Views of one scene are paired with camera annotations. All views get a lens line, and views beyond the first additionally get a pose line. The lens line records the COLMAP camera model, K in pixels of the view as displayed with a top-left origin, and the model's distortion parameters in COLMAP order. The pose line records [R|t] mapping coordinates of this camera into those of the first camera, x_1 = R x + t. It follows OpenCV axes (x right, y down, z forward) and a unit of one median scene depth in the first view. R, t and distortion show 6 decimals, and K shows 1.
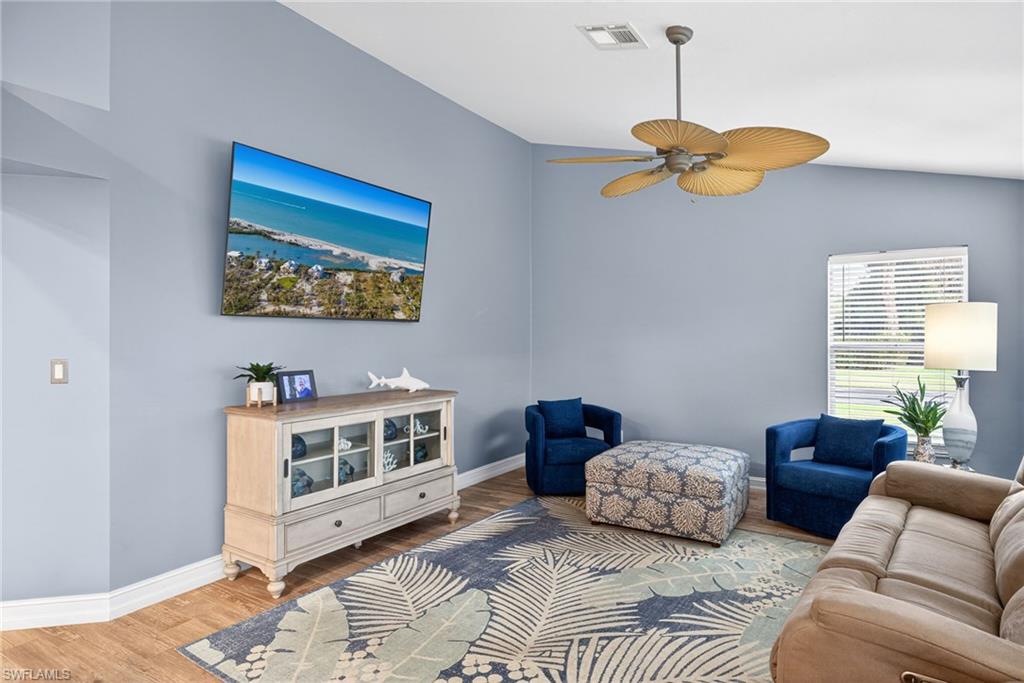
lens RADIAL K [[577.4, 0, 512.0], [0, 577.4, 341.5], [0, 0, 1]] dist [0.001209, 0.000497]
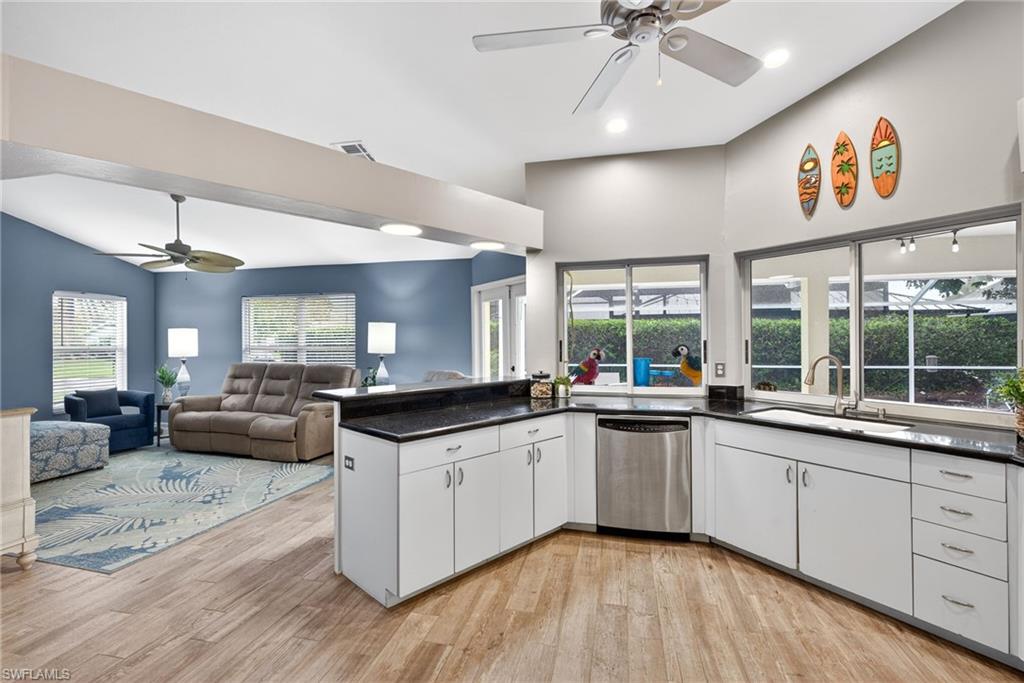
lens RADIAL K [[464.7, 0, 510.9], [0, 464.7, 339.2], [0, 0, 1]] dist [0.002575, 0.000979]
pose [[-0.316757, 0.005867, 0.948488, -1.684705], [0.011949, 0.999926, -0.002194, -0.001944], [-0.948431, 0.010639, -0.316804, 0.392253]]
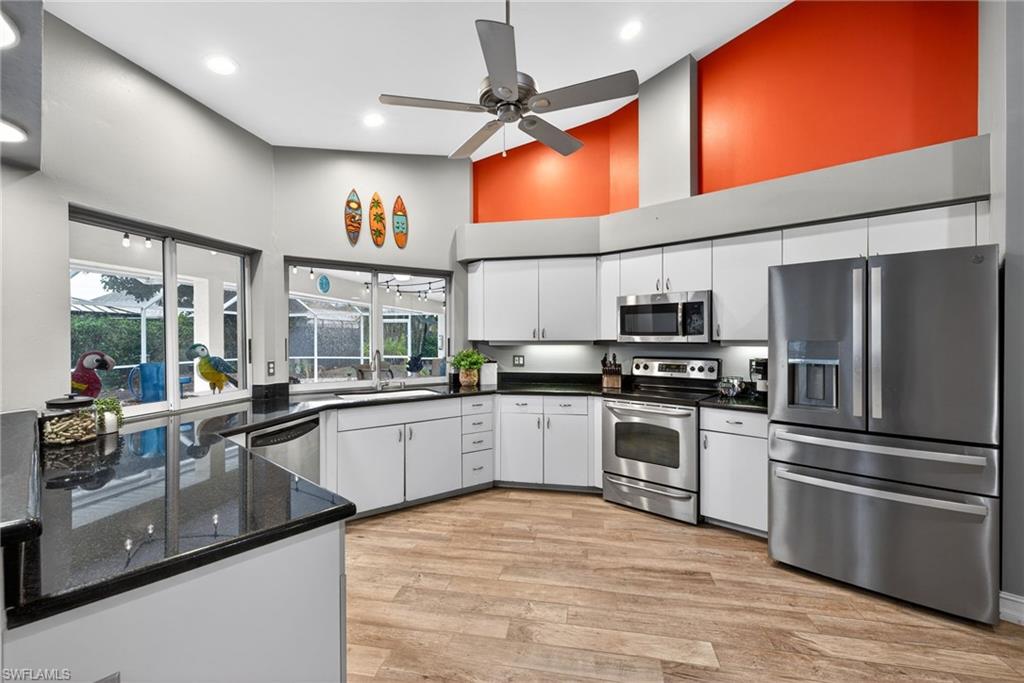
lens RADIAL K [[426.5, 0, 509.7], [0, 426.5, 339.4], [0, 0, 1]] dist [0.007026, -0.000406]
pose [[-0.934891, 0.008230, -0.354841, -0.863947], [0.003964, 0.999911, 0.012748, -0.006349], [0.354914, 0.010512, -0.934840, 0.772324]]
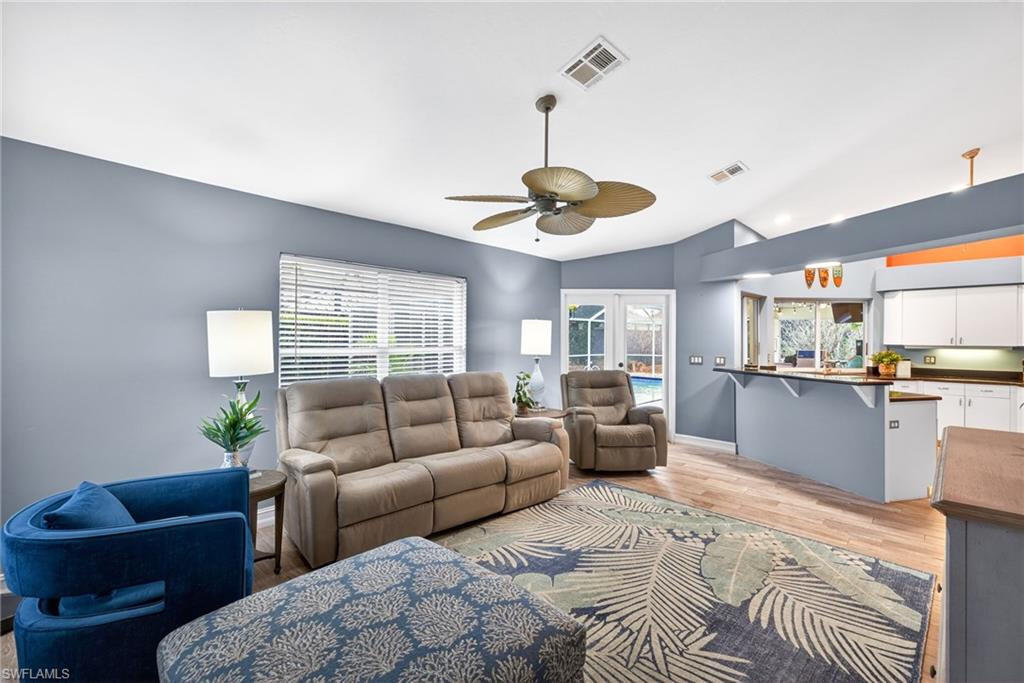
lens RADIAL K [[439.4, 0, 512.5], [0, 439.4, 339.8], [0, 0, 1]] dist [0.013734, -0.000512]
pose [[-0.979780, -0.005008, 0.200015, 0.166630], [-0.003048, 0.999944, 0.010107, -0.026889], [-0.200055, 0.009293, -0.979741, 1.953241]]
